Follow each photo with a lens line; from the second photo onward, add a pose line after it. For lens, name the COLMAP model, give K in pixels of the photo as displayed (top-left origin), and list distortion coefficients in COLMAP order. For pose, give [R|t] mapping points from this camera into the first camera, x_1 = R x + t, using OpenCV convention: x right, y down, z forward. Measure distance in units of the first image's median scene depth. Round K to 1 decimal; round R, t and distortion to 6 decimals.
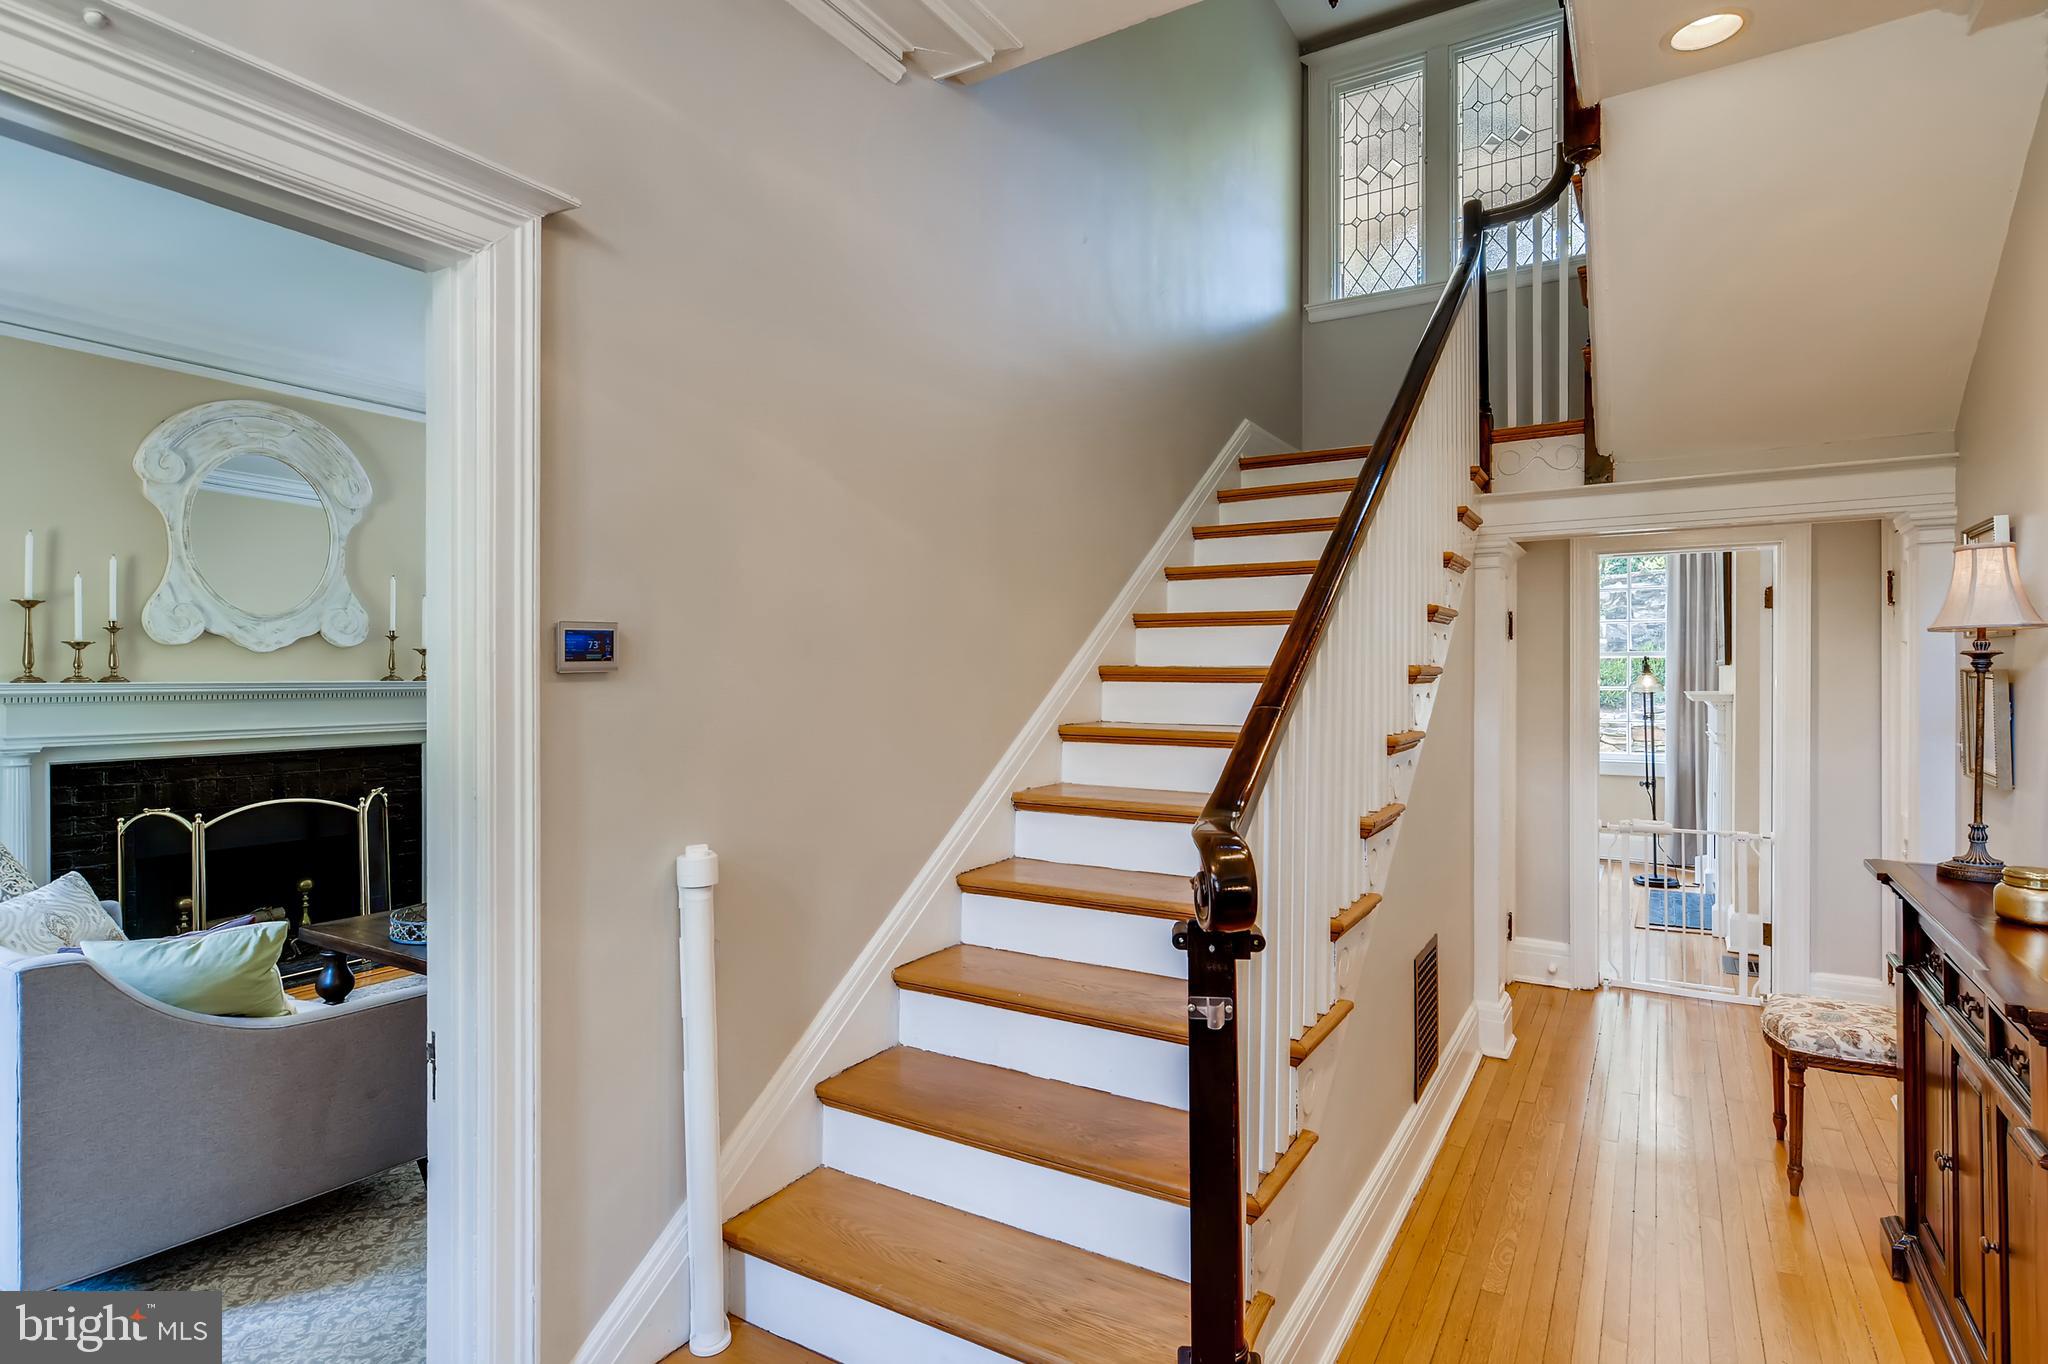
lens RADIAL K [[1049.9, 0, 1033.7], [0, 1049.9, 700.4], [0, 0, 1]] dist [0.019258, 0.000020]
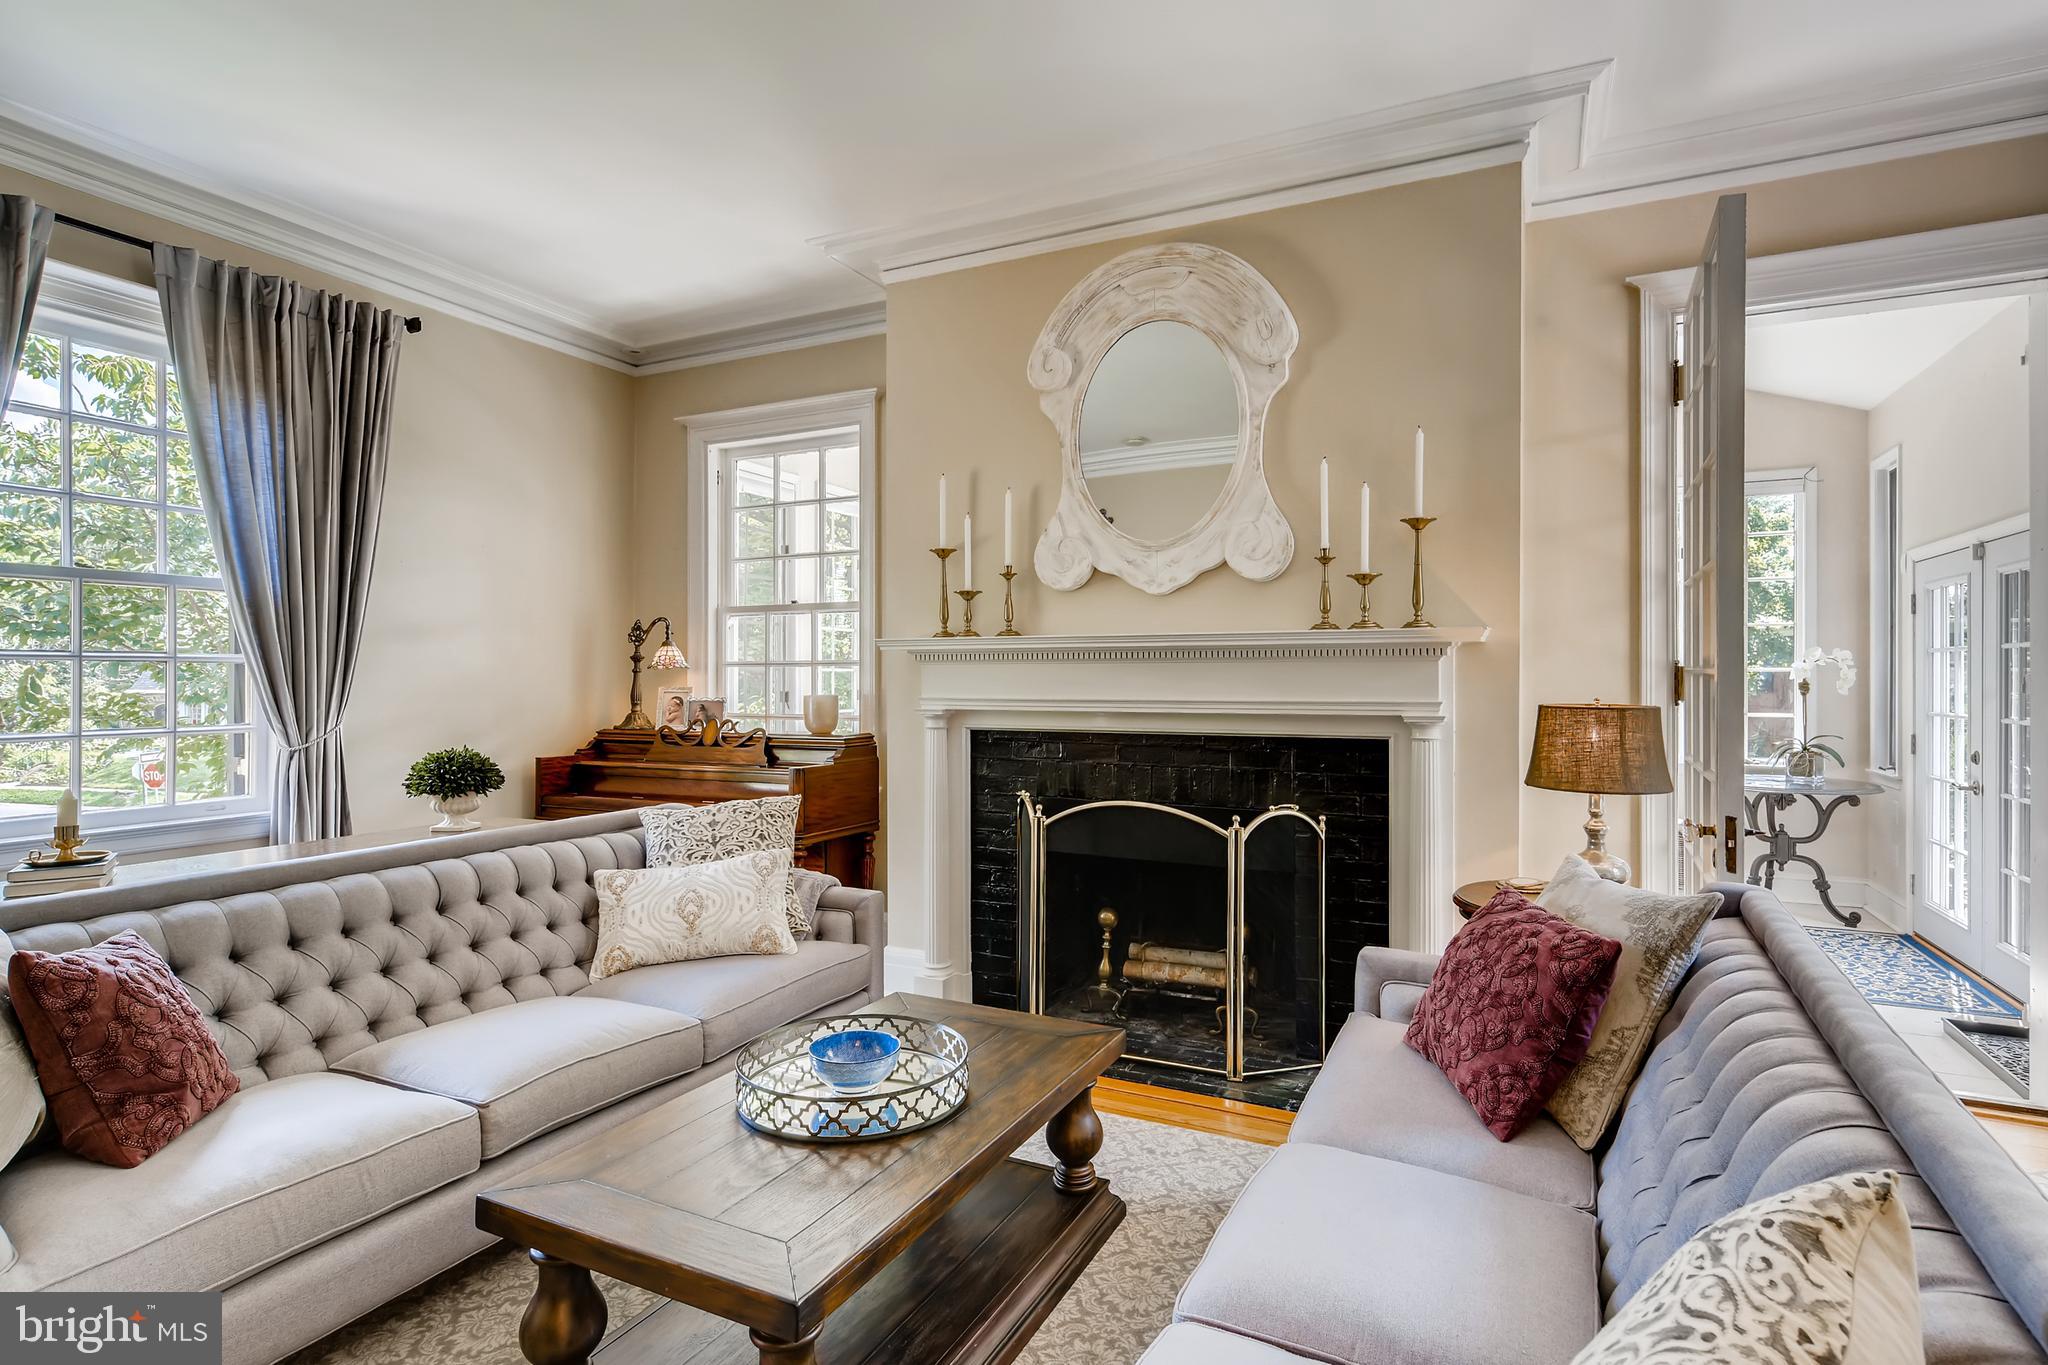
lens RADIAL K [[1044.0, 0, 1029.2], [0, 1044.0, 676.0], [0, 0, 1]] dist [0.001835, 0.000548]
pose [[0.093909, 0.000521, -0.995581, -0.030426], [-0.022273, 0.999751, -0.001578, 0.014072], [0.995332, 0.022323, 0.093897, 0.912908]]
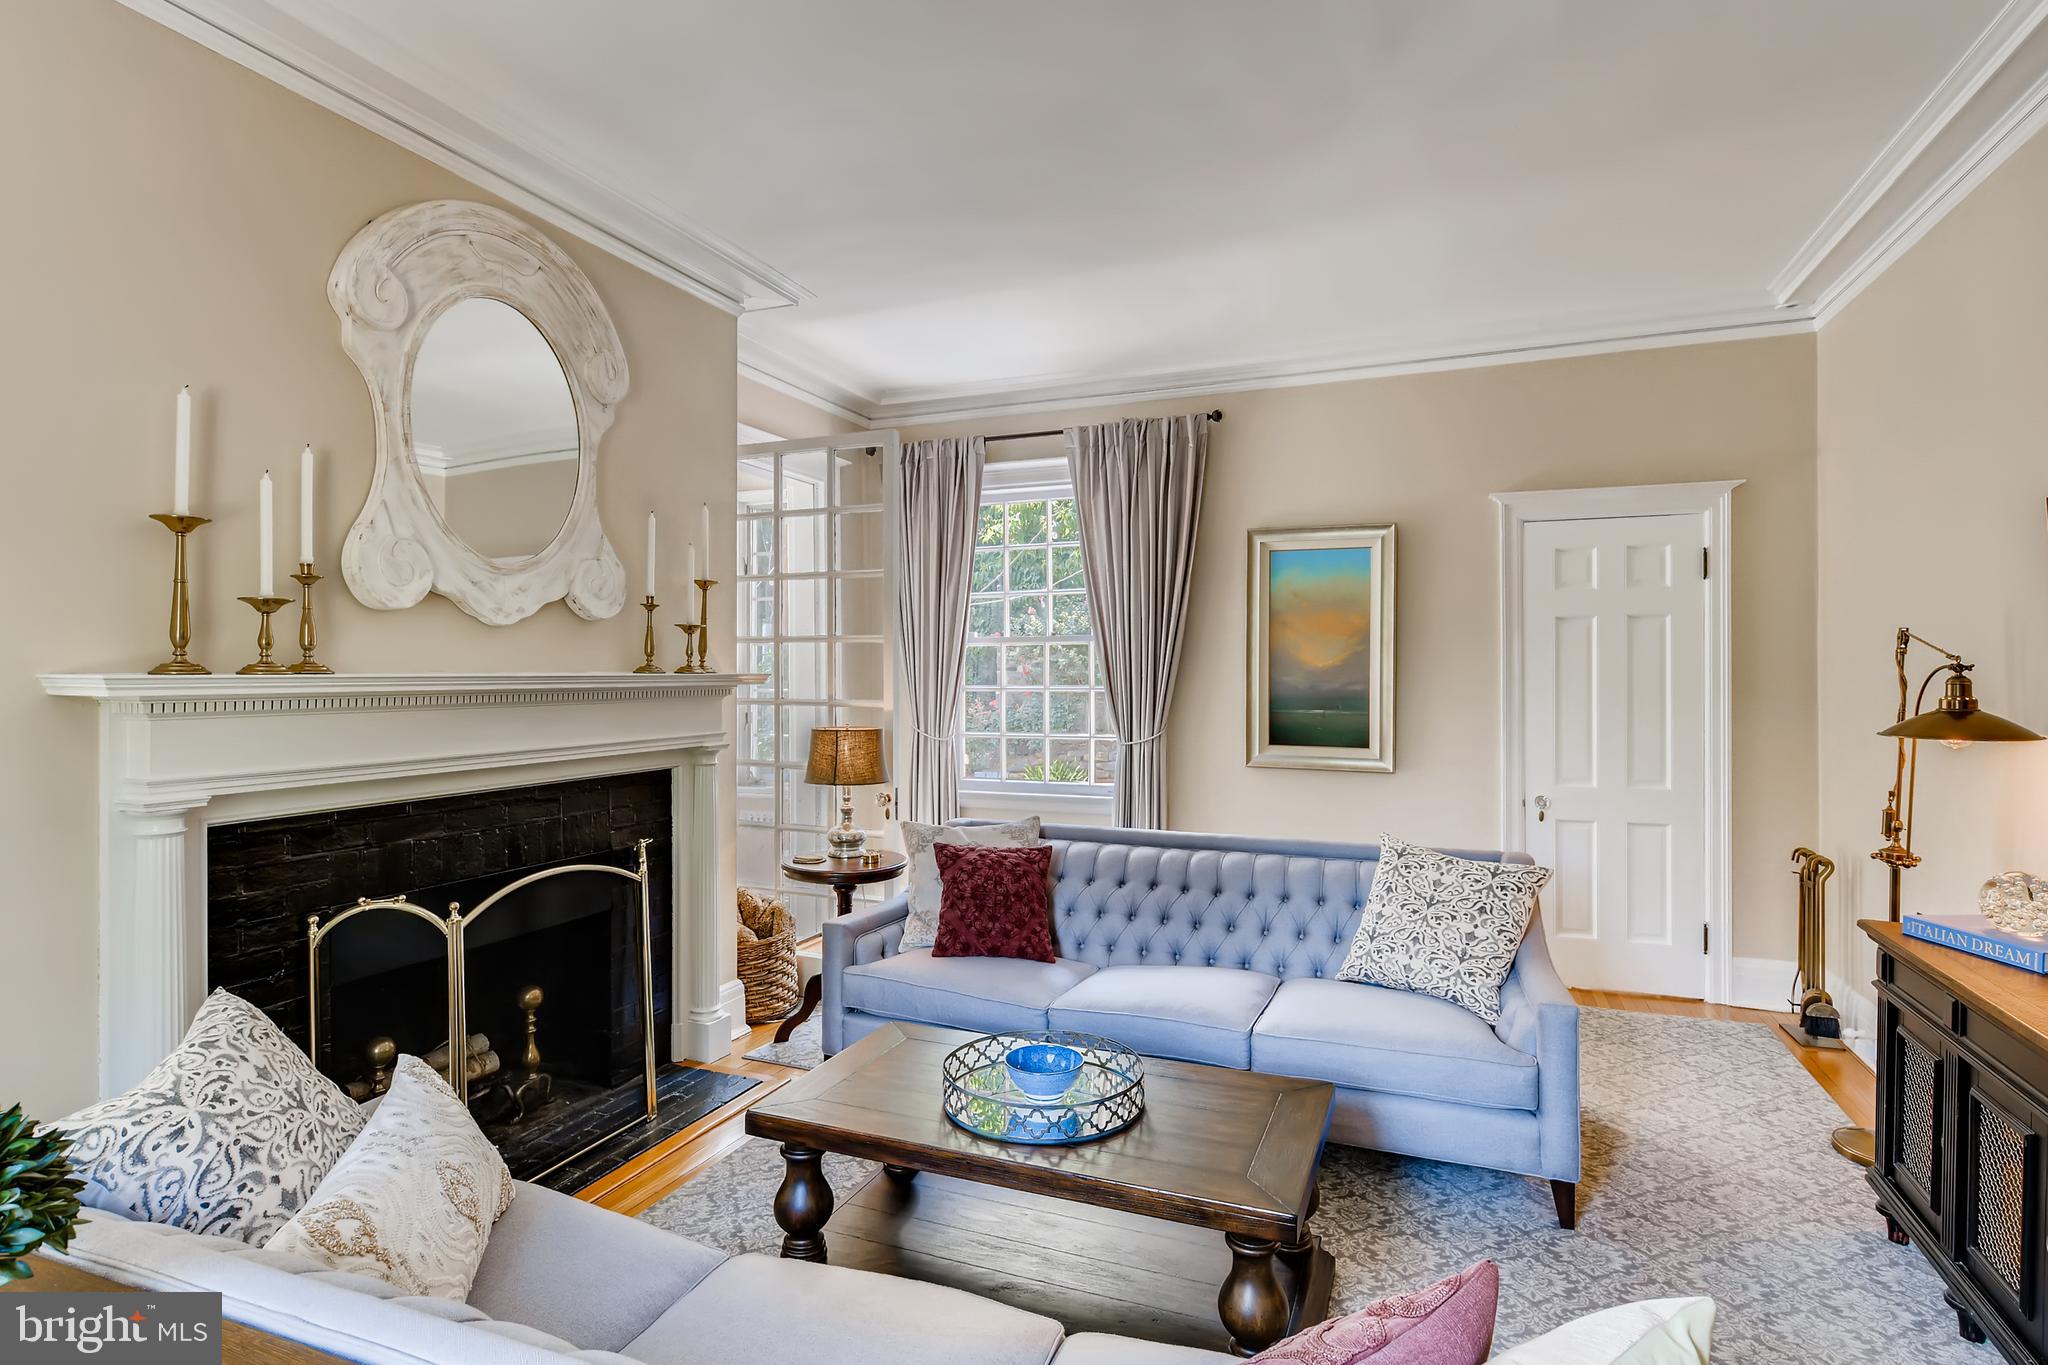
lens RADIAL K [[1032.6, 0, 1033.4], [0, 1032.6, 694.2], [0, 0, 1]] dist [0.002819, 0.000822]
pose [[0.986424, -0.013601, 0.163656, -0.562942], [0.015064, 0.999857, -0.007698, 0.003203], [-0.163527, 0.010059, 0.986488, 0.394536]]
